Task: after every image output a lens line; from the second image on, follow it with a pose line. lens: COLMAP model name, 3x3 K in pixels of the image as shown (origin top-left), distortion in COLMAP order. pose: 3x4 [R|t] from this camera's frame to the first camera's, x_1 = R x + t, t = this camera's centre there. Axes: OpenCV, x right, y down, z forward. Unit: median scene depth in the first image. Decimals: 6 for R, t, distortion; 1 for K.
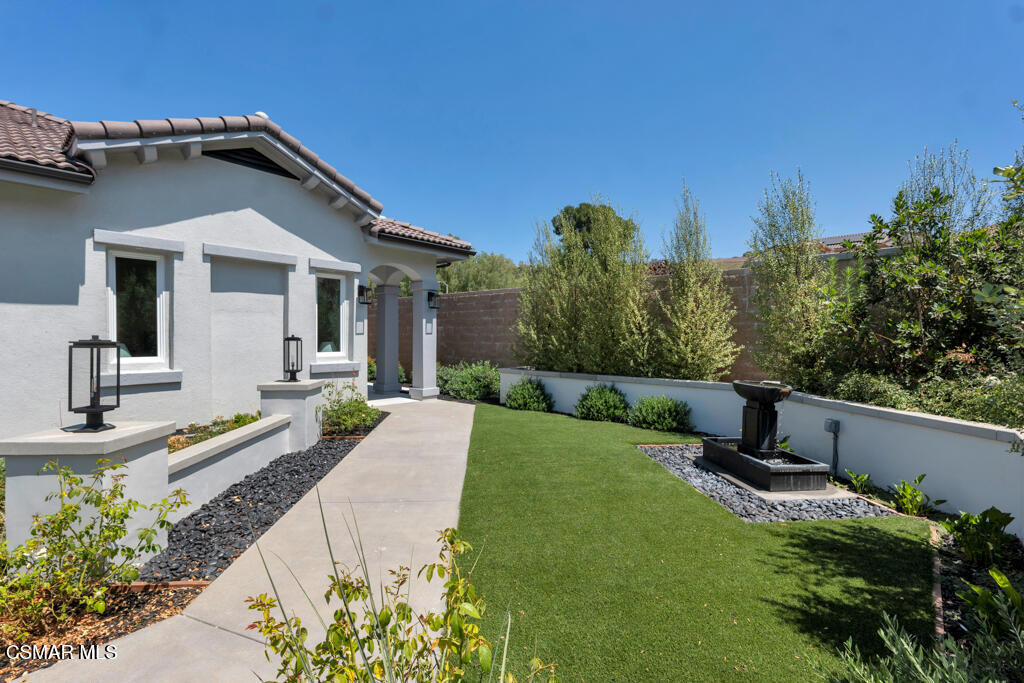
lens RADIAL K [[456.4, 0, 509.9], [0, 456.4, 342.1], [0, 0, 1]] dist [0.004115, 0.000287]
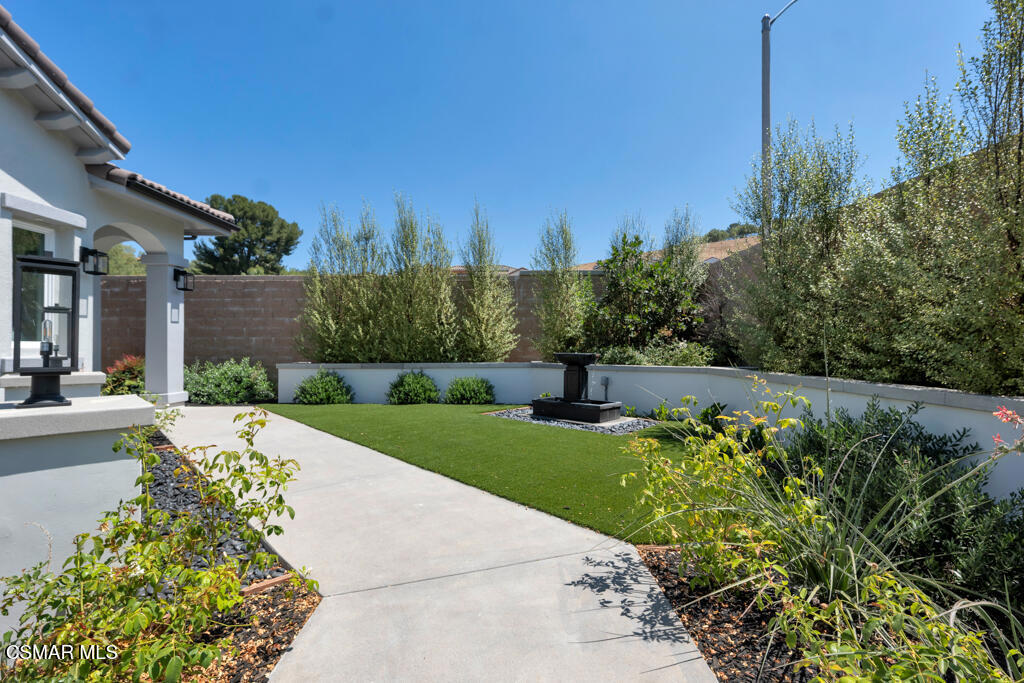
lens RADIAL K [[456.4, 0, 508.9], [0, 456.4, 342.6], [0, 0, 1]] dist [0.004115, 0.000287]
pose [[0.750022, 0.001958, 0.661410, -0.322842], [0.015349, 0.999675, -0.020365, 0.049541], [-0.661235, 0.025426, 0.749748, 0.048286]]
